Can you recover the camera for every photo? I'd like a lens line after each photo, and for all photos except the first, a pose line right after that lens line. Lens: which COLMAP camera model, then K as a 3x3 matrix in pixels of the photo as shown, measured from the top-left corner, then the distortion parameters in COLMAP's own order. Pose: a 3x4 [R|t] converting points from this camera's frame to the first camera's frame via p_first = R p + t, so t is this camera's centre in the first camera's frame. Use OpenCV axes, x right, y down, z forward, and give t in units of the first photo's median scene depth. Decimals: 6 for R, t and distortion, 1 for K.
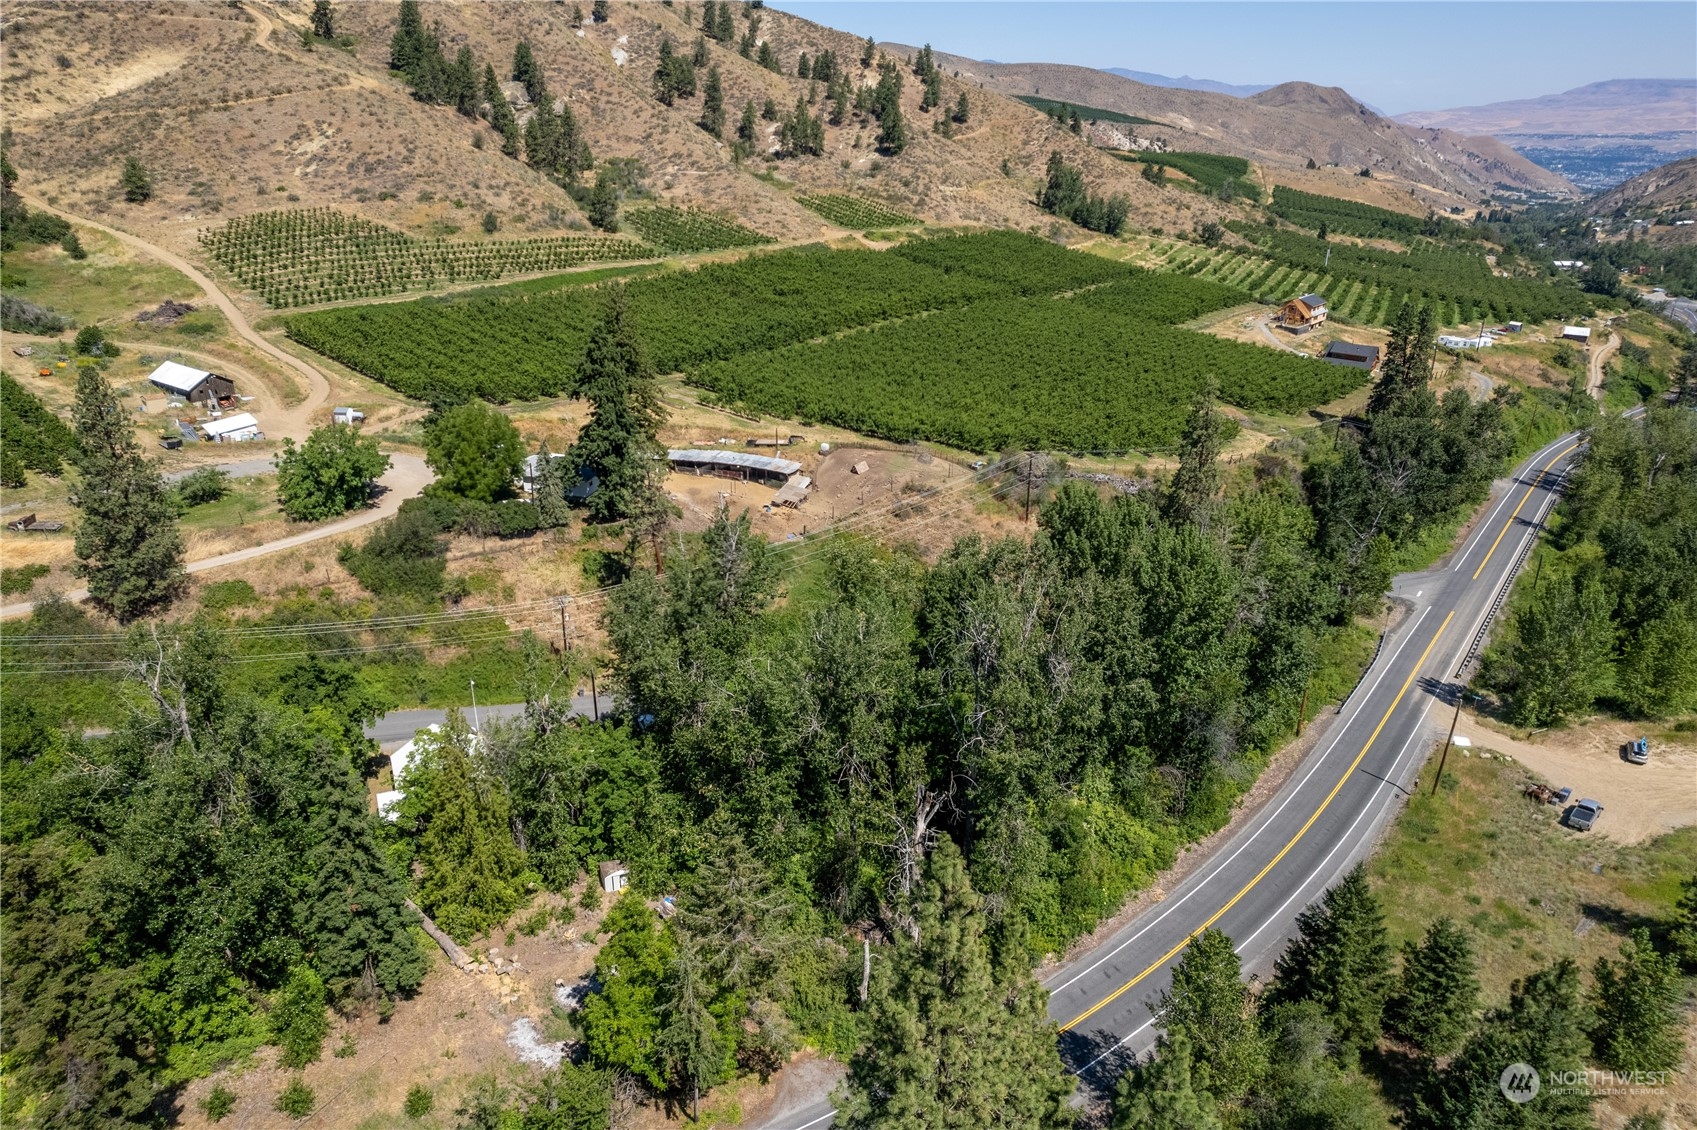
lens RADIAL K [[1084.3, 0, 848.5], [0, 1084.3, 565.0], [0, 0, 1]] dist [-0.076494, 0.064472]
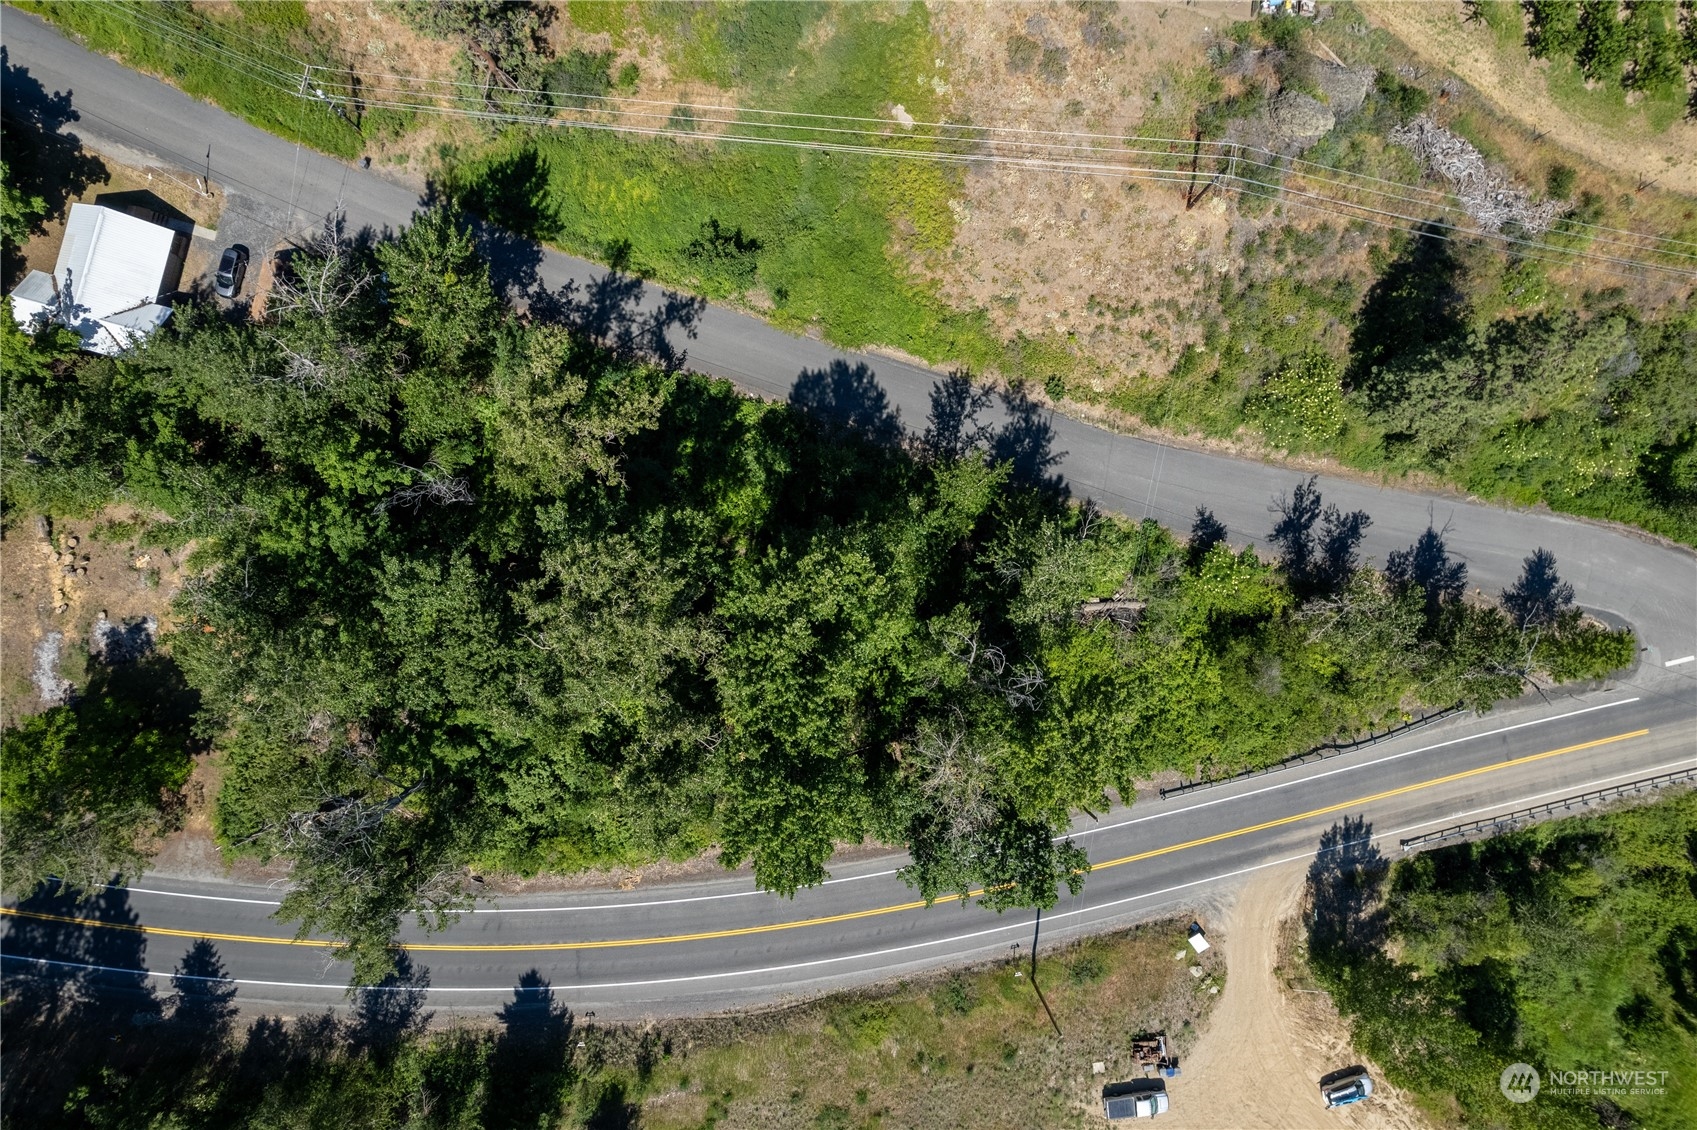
lens RADIAL K [[1092.4, 0, 856.5], [0, 1092.4, 569.5], [0, 0, 1]] dist [-0.084364, 0.075893]
pose [[0.763988, 0.645227, 0.002023, 0.065157], [-0.264298, 0.310082, 0.913234, -0.184518], [0.588616, -0.698234, 0.407431, 0.230602]]
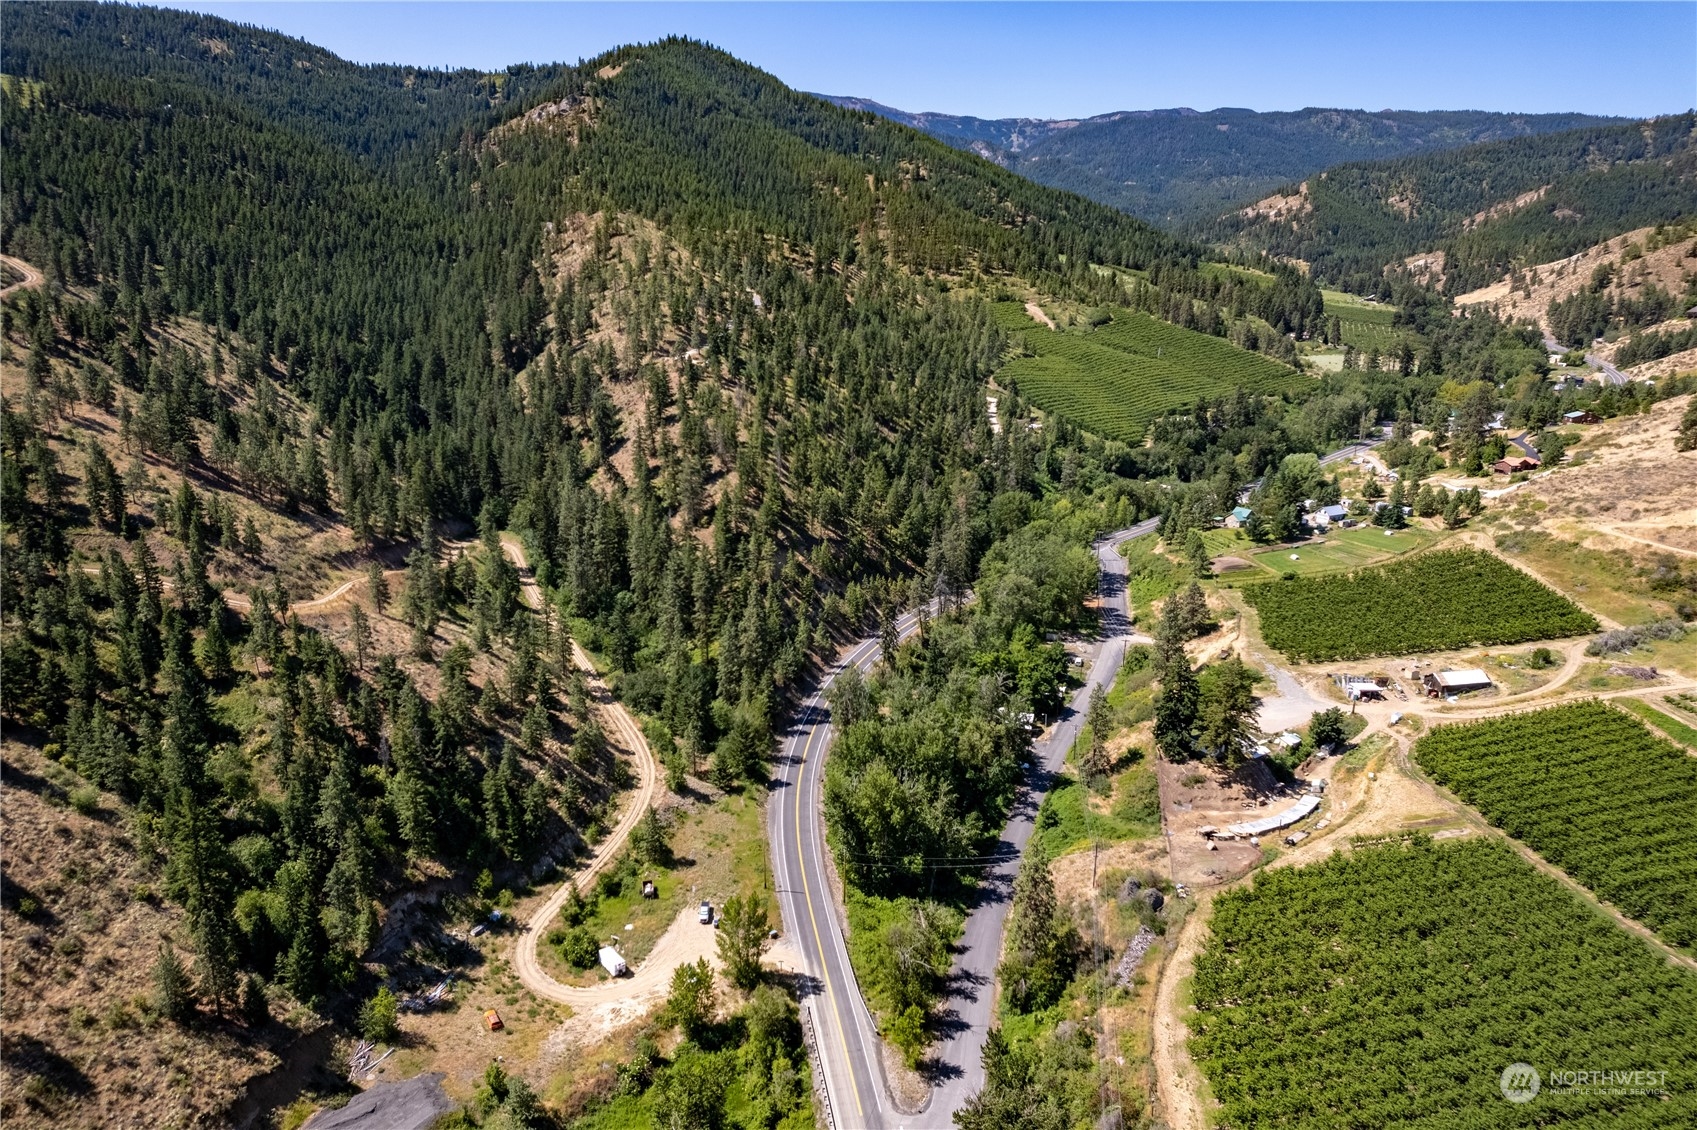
lens RADIAL K [[1084.3, 0, 848.5], [0, 1084.3, 565.0], [0, 0, 1]] dist [-0.076494, 0.064472]
pose [[-0.667594, 0.176046, -0.723412, 0.526501], [-0.306803, 0.820261, 0.482745, -0.381434], [0.678373, 0.544224, -0.493590, 0.517478]]
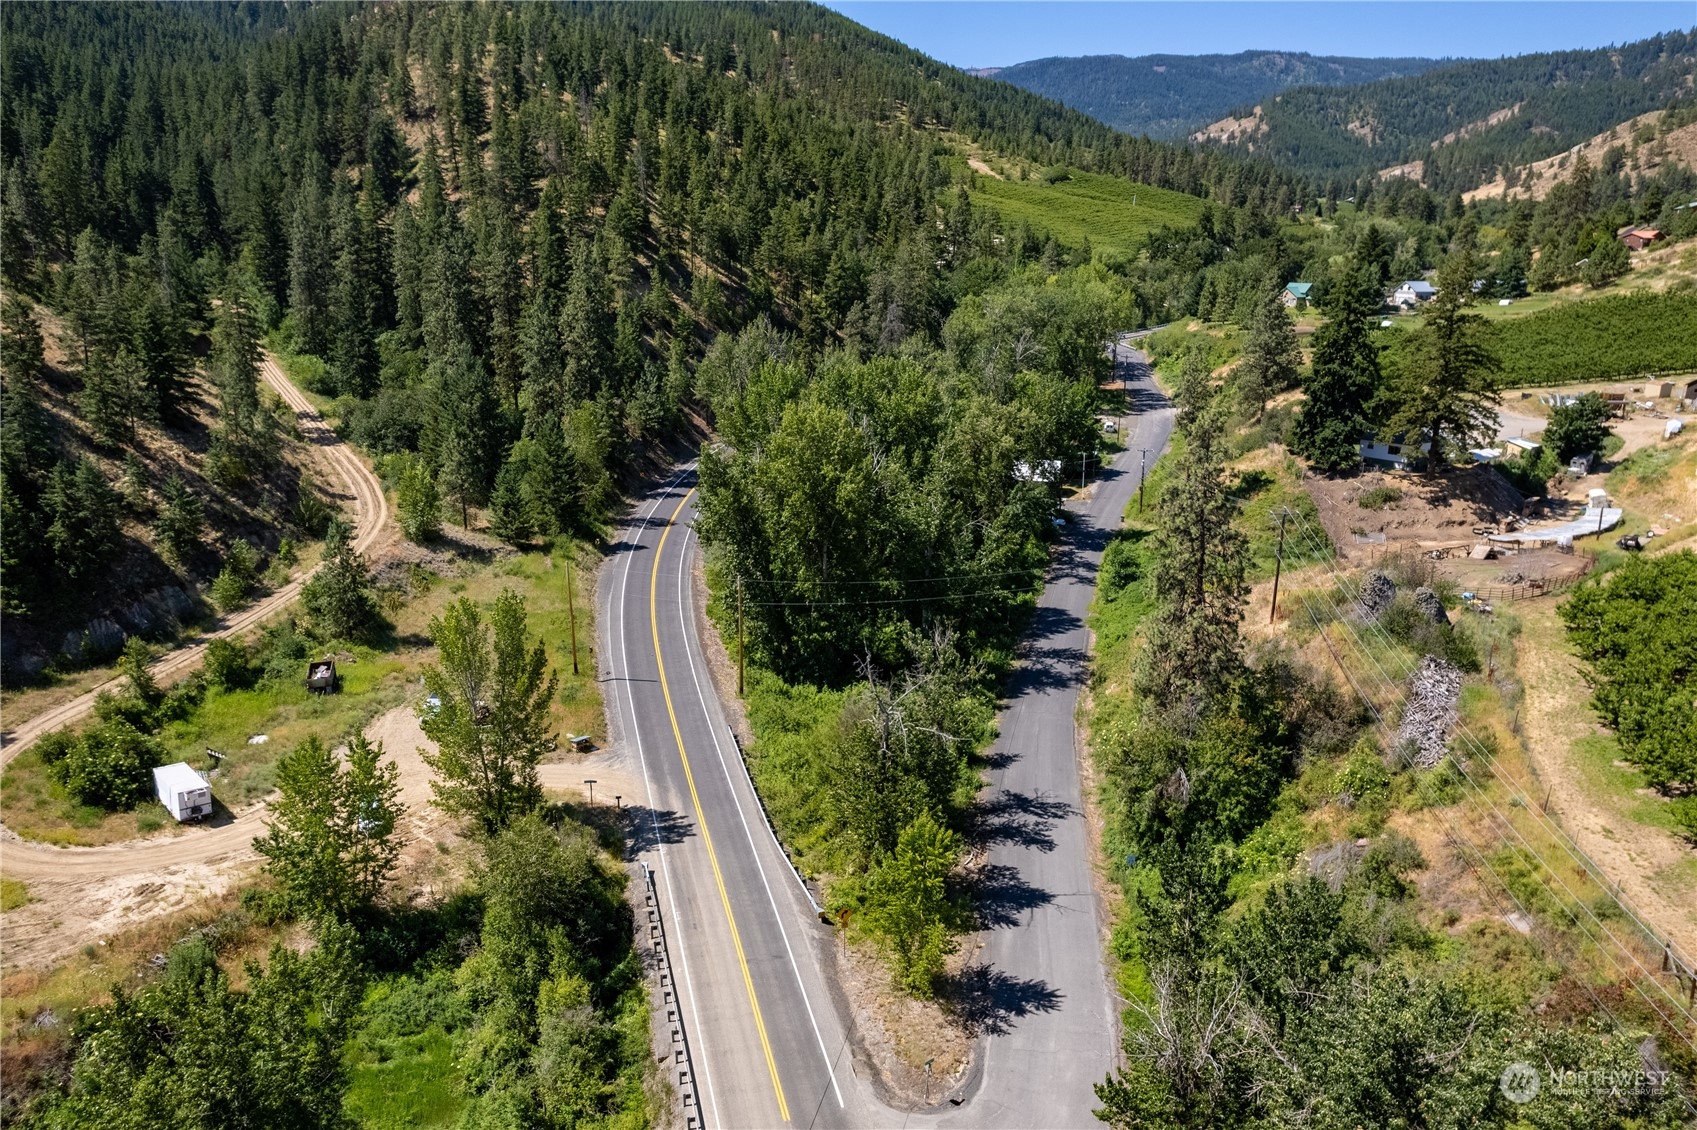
lens RADIAL K [[1165.9, 0, 843.7], [0, 1165.9, 614.5], [0, 0, 1]] dist [-0.084643, 0.066967]
pose [[-0.610862, 0.221193, -0.760212, 0.345375], [-0.322813, 0.807163, 0.494247, -0.122013], [0.722938, 0.547323, -0.421661, 0.461968]]
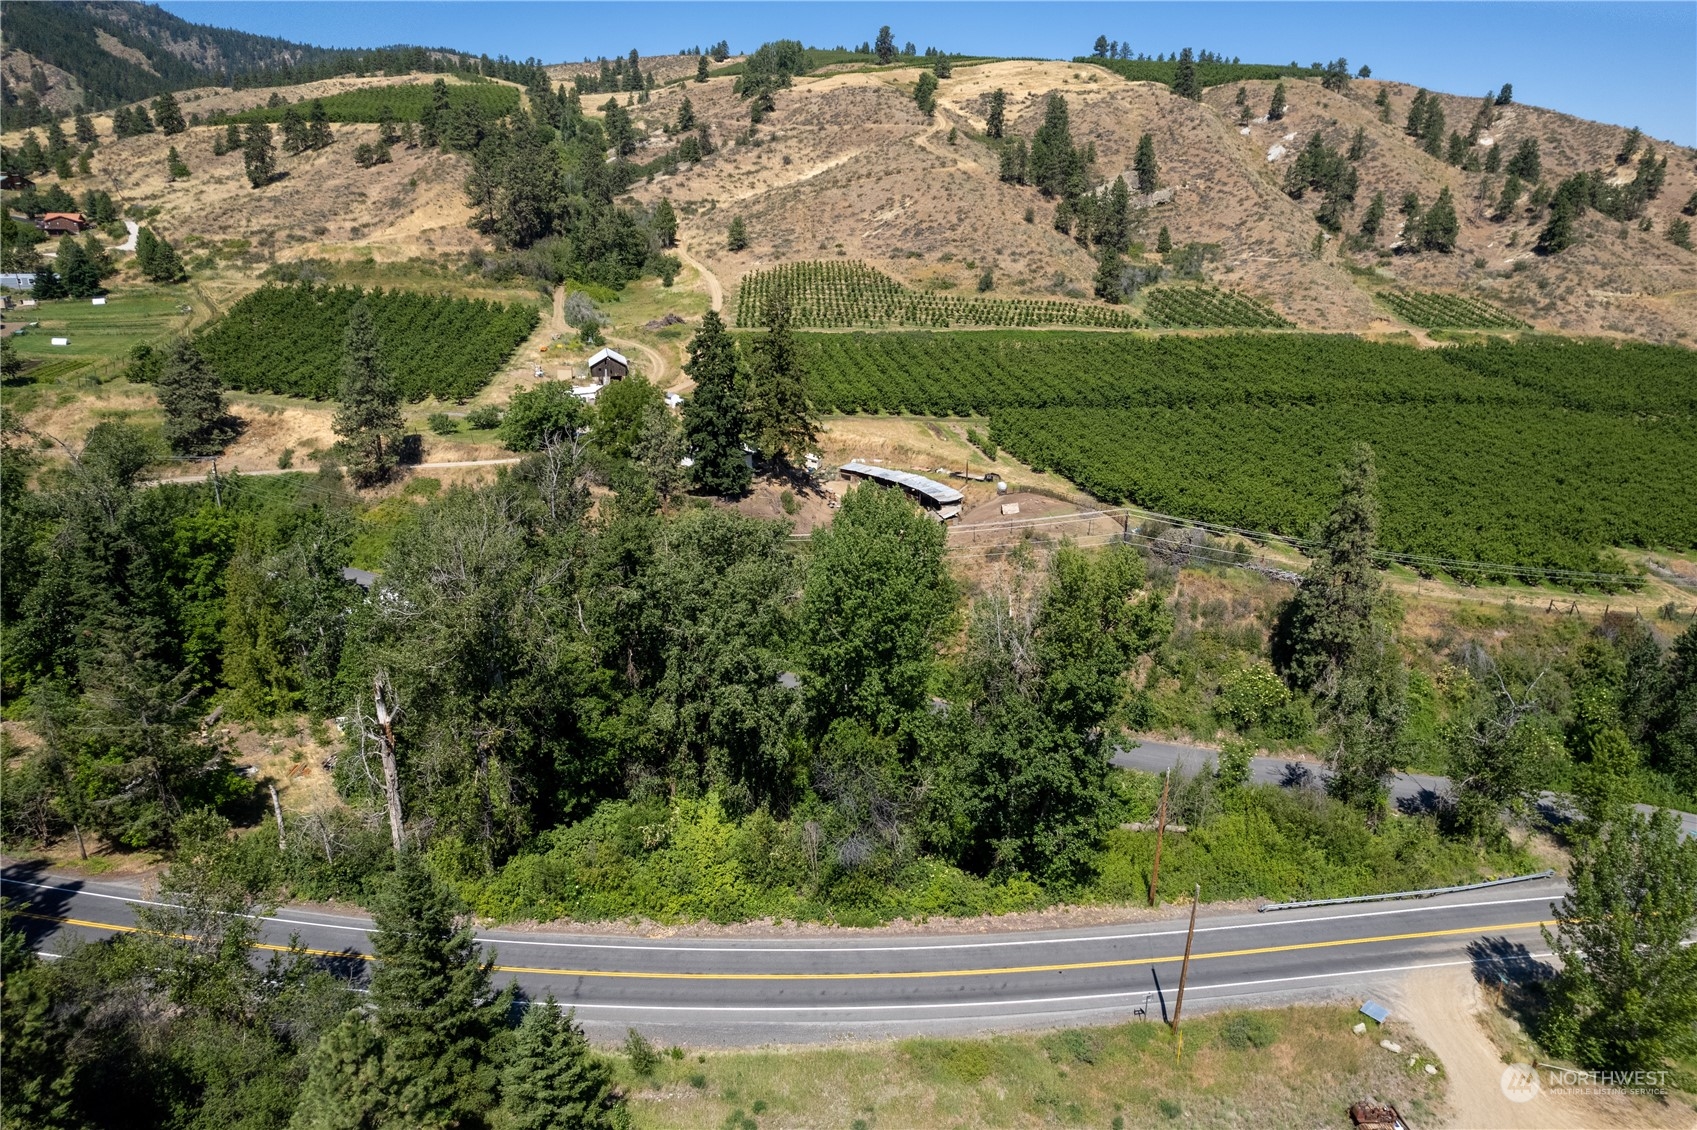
lens RADIAL K [[1092.4, 0, 856.5], [0, 1092.4, 569.5], [0, 0, 1]] dist [-0.084364, 0.075893]
pose [[0.766707, 0.196508, -0.611183, 0.215410], [-0.259931, 0.965500, -0.015645, 0.003070], [0.587023, 0.170861, 0.791335, 0.096544]]
